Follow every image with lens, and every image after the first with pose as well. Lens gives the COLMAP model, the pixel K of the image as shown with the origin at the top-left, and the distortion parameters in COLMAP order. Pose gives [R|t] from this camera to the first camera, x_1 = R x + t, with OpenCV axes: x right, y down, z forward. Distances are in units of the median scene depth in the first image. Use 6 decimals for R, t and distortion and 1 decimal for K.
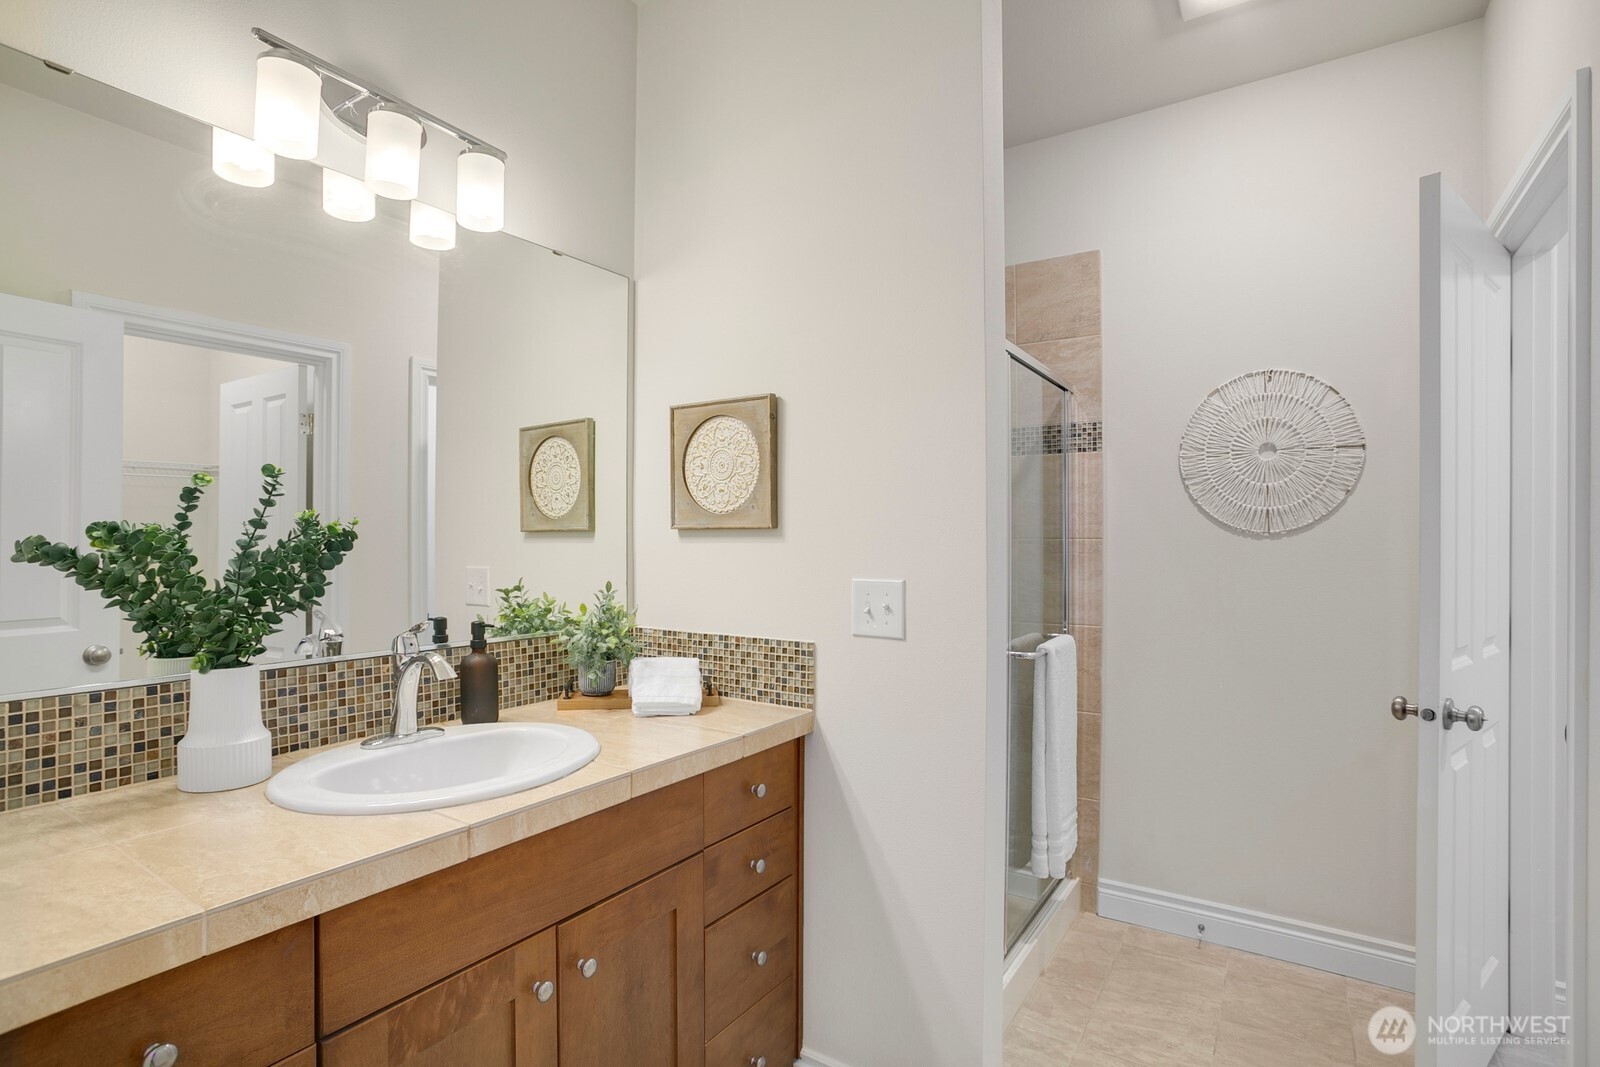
lens RADIAL K [[784.1, 0, 797.8], [0, 784.1, 538.5], [0, 0, 1]] dist [-0.060217, 0.028857]
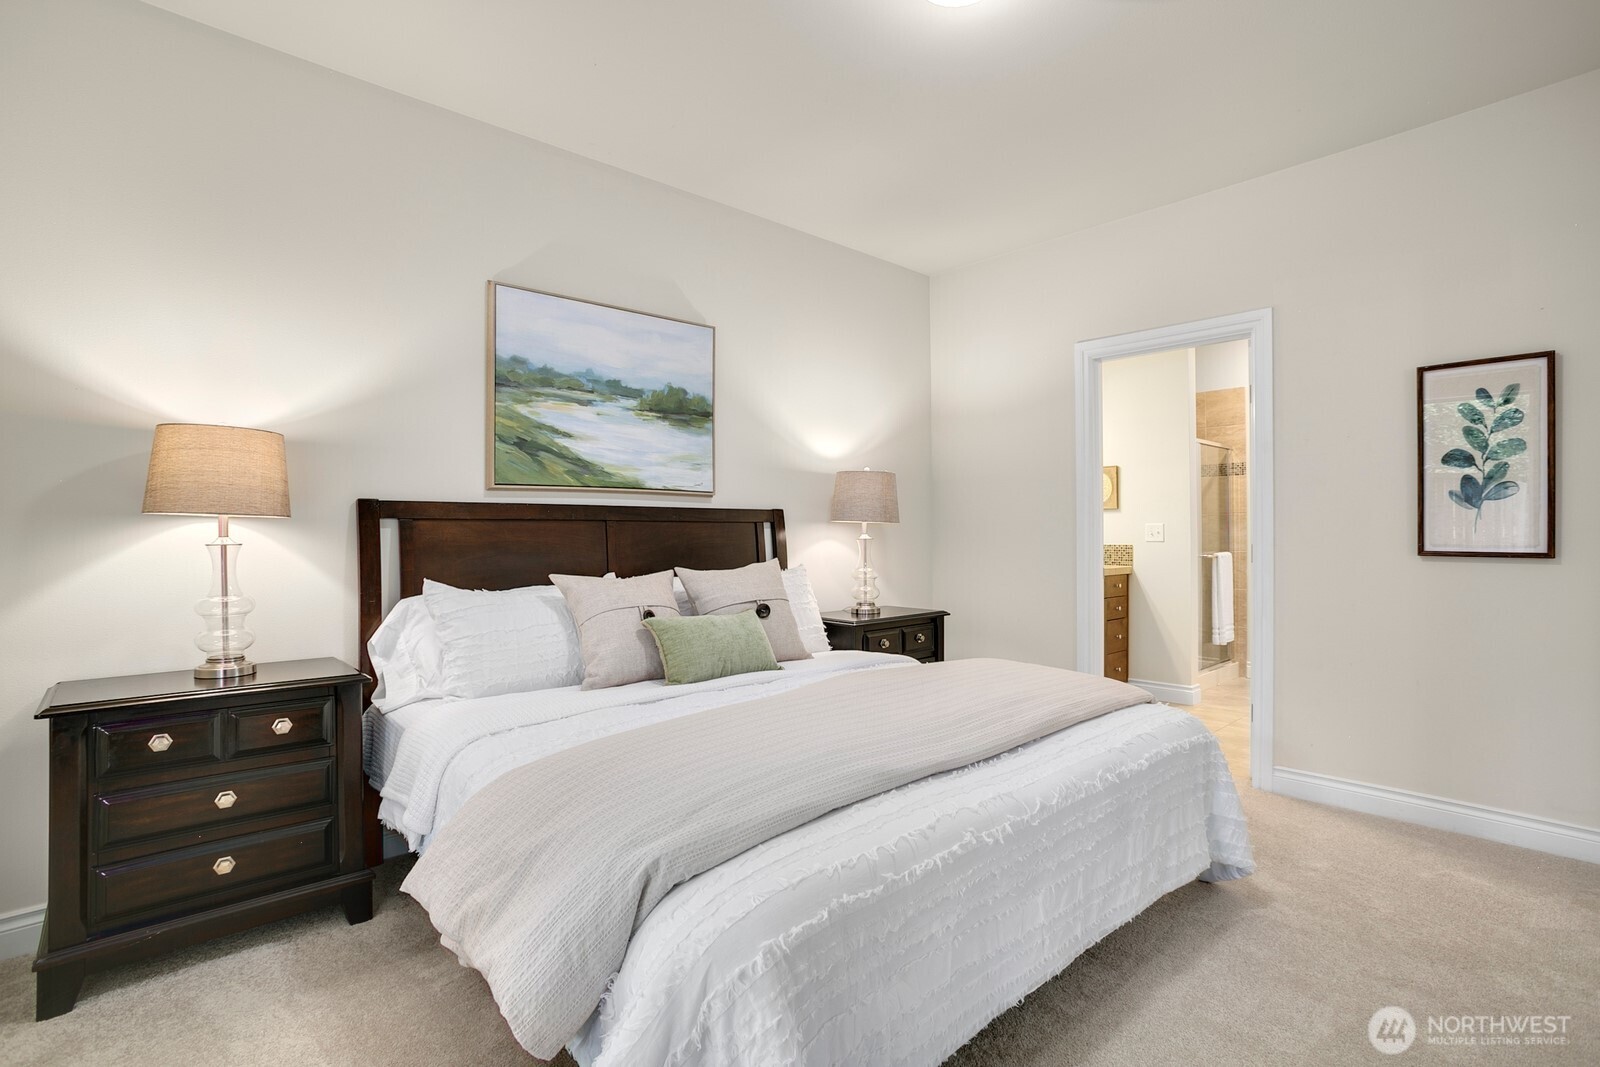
lens RADIAL K [[742.5, 0, 773.0], [0, 742.5, 538.1], [0, 0, 1]] dist [-0.019618, 0.000430]
pose [[0.961908, -0.007990, -0.273257, -0.363784], [0.010602, 0.999911, 0.008082, 0.042206], [0.273168, -0.010671, 0.961907, -1.484933]]
